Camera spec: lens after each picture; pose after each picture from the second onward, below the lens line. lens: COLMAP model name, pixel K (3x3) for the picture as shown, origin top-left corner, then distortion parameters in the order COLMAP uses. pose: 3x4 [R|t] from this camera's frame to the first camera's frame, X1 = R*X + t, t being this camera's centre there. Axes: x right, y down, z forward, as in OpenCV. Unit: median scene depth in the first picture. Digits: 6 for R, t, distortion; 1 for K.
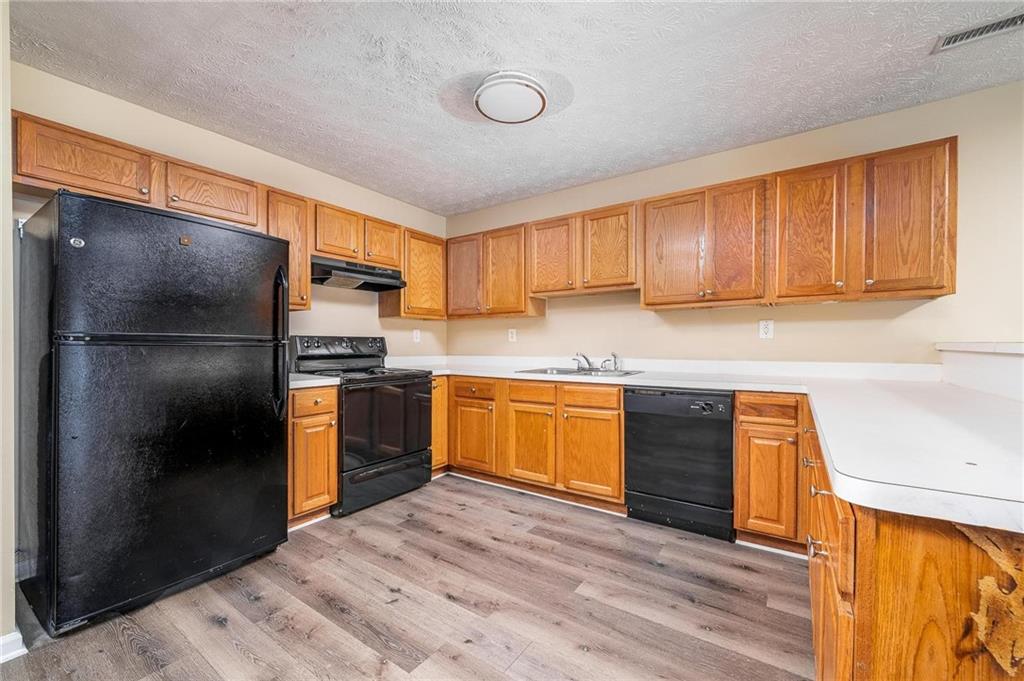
lens RADIAL K [[401.4, 0, 516.4], [0, 401.4, 344.0], [0, 0, 1]] dist [-0.000574, -0.000159]
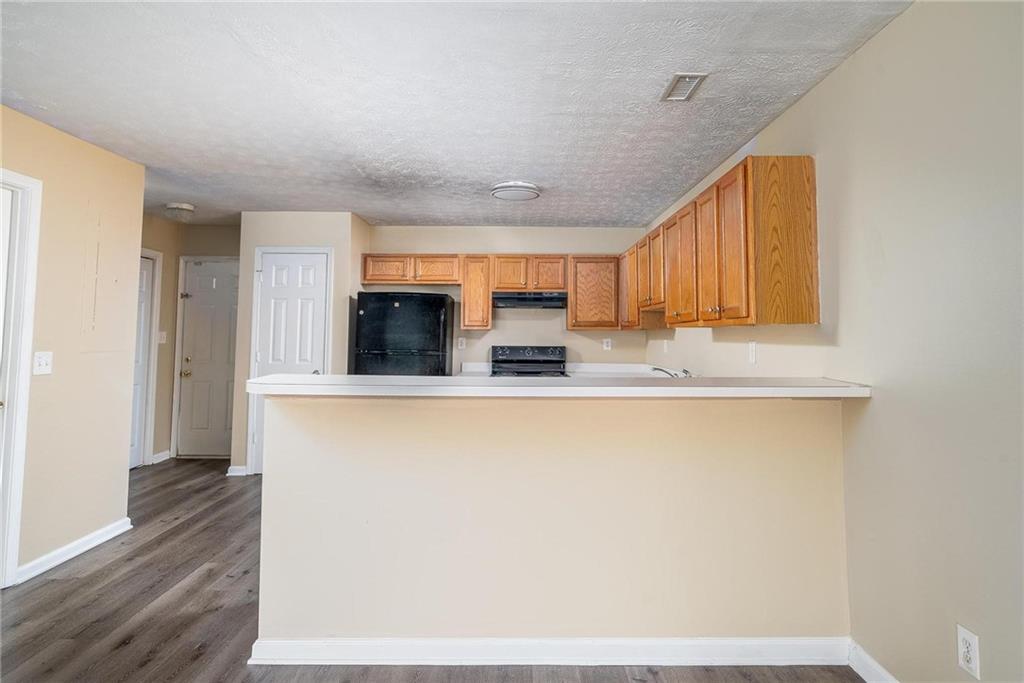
lens RADIAL K [[601.1, 0, 522.0], [0, 601.1, 296.4], [0, 0, 1]] dist [-0.005441, 0.002033]
pose [[0.568555, -0.046886, -0.821308, 1.553741], [-0.007341, 0.998046, -0.062057, -0.077247], [0.822613, 0.041312, 0.567100, -0.191602]]
